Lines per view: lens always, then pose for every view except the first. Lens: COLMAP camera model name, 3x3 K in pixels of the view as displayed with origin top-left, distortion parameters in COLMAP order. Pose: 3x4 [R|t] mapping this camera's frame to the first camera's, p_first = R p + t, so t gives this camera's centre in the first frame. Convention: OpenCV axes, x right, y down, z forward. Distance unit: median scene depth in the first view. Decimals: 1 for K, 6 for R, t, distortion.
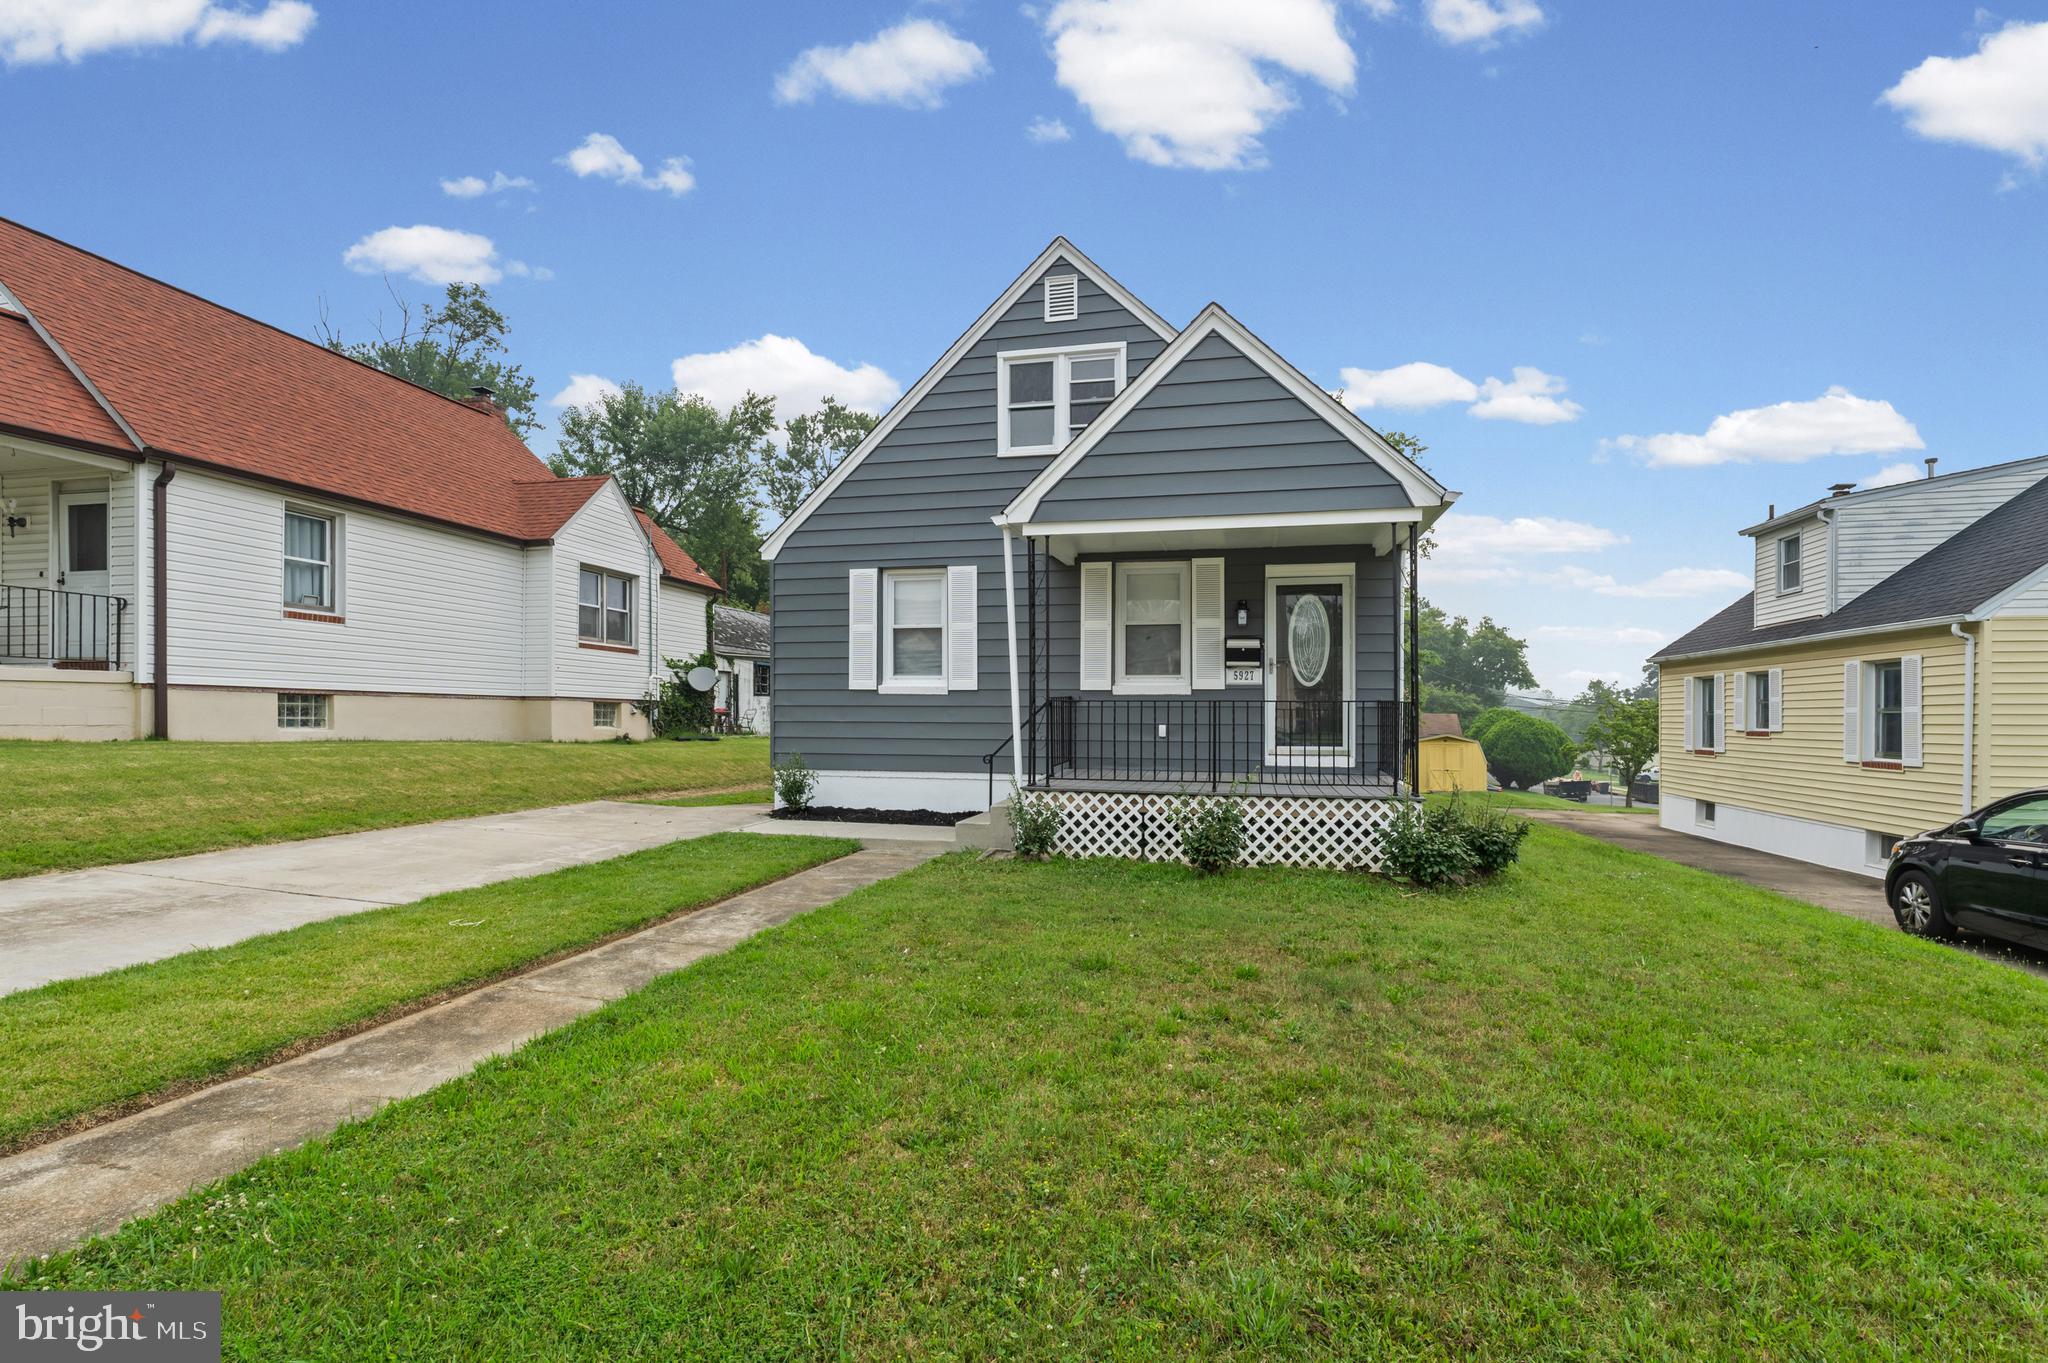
lens RADIAL K [[919.5, 0, 933.3], [0, 919.5, 716.8], [0, 0, 1]] dist [-0.004553, -0.000522]
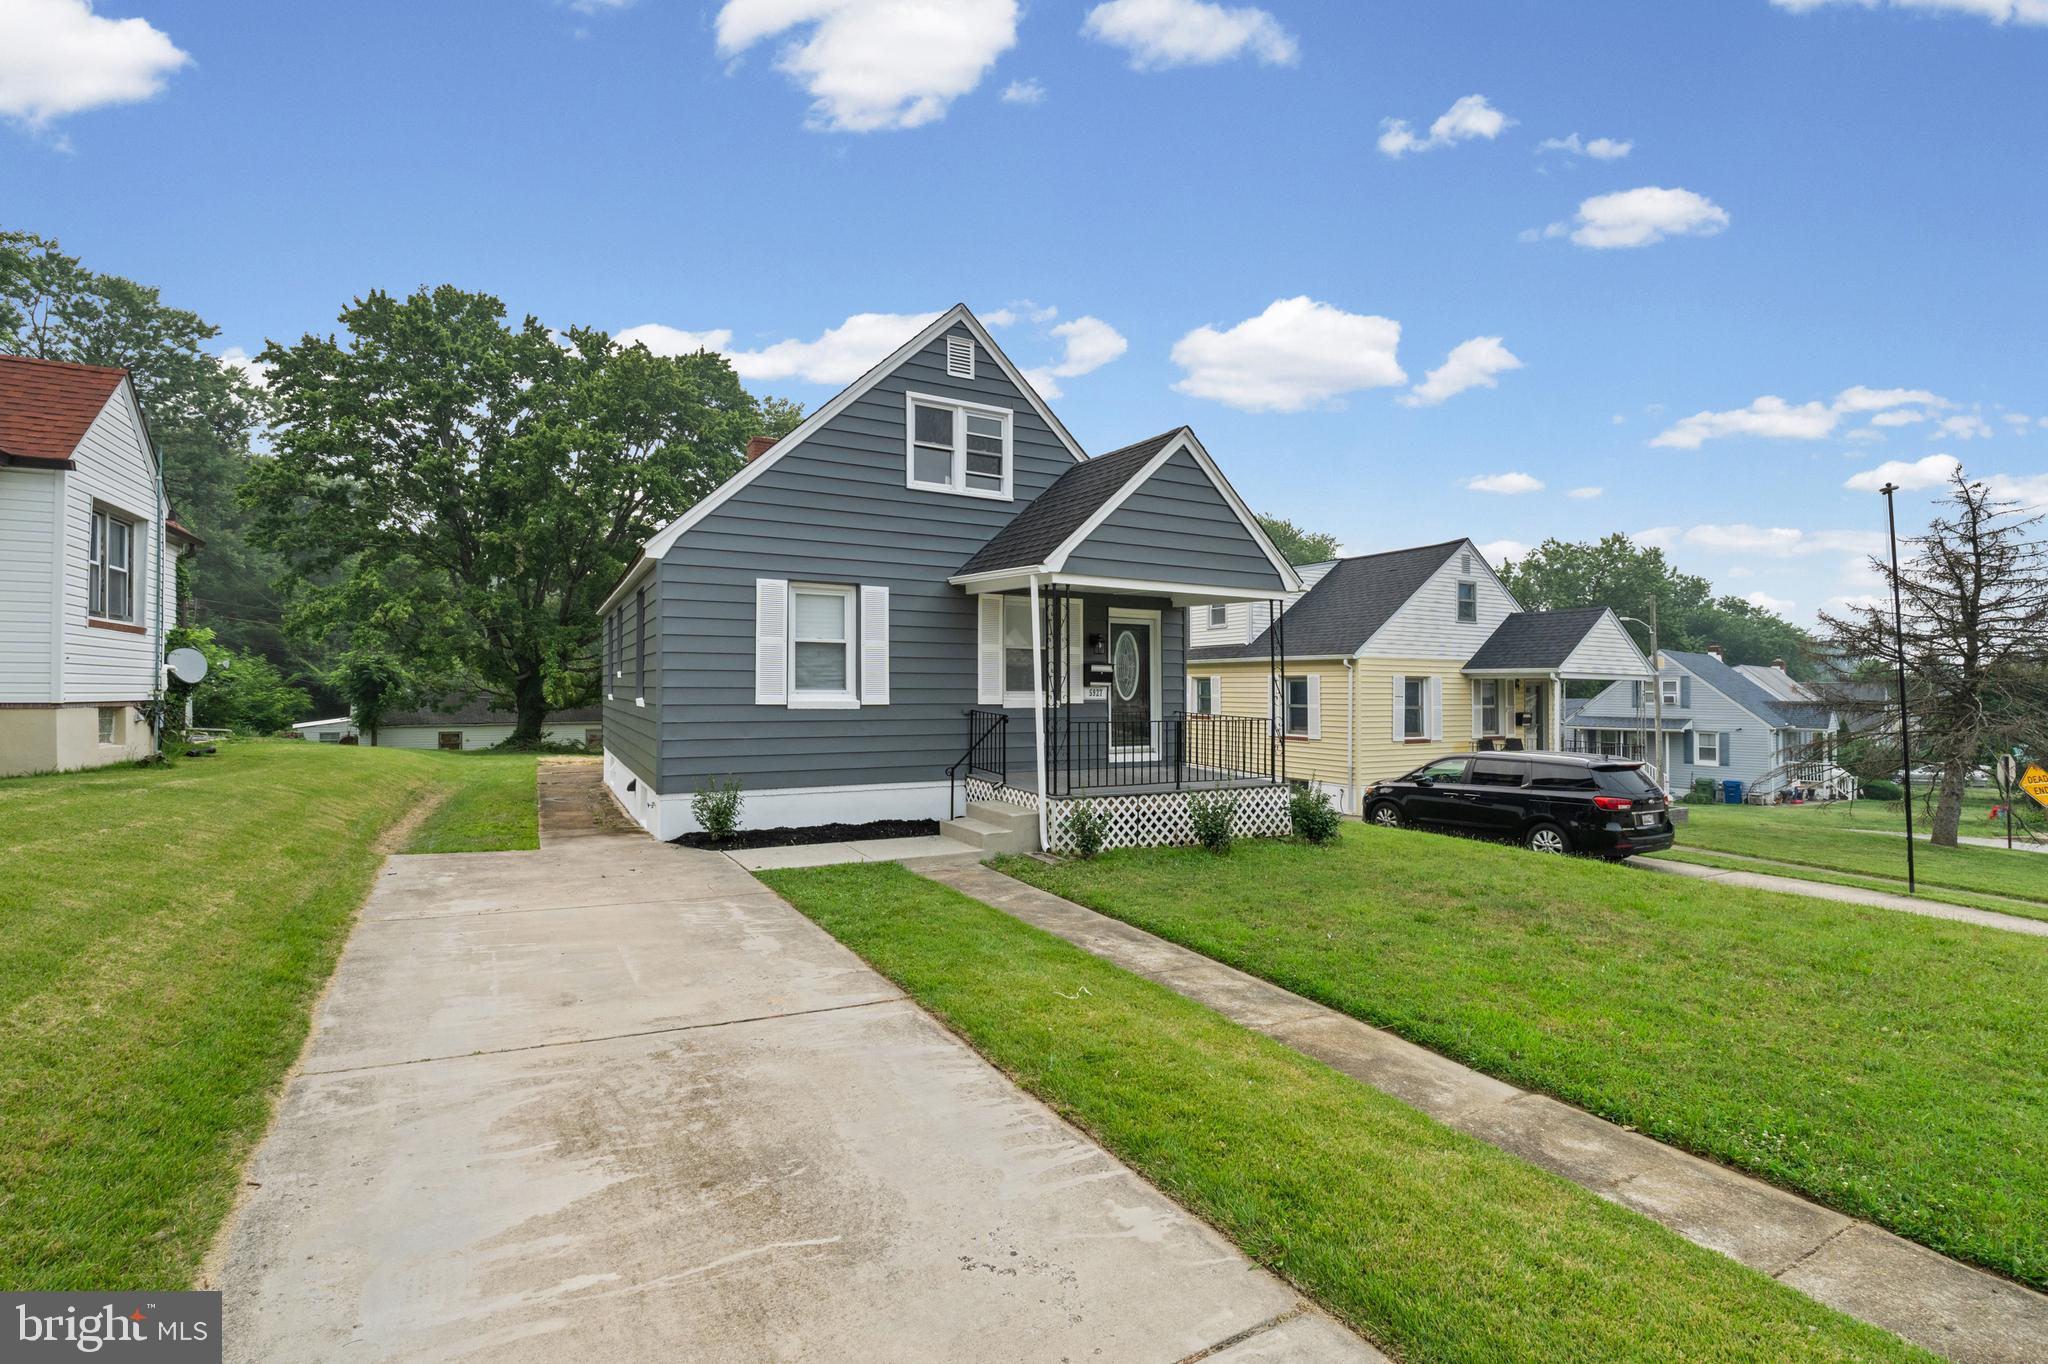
lens RADIAL K [[919.5, 0, 966.0], [0, 919.5, 672.4], [0, 0, 1]] dist [-0.004553, -0.000522]
pose [[0.741063, 0.005863, 0.671410, -0.613291], [0.003856, 0.999908, -0.012988, -0.053731], [-0.671424, 0.012214, 0.740972, 0.162730]]
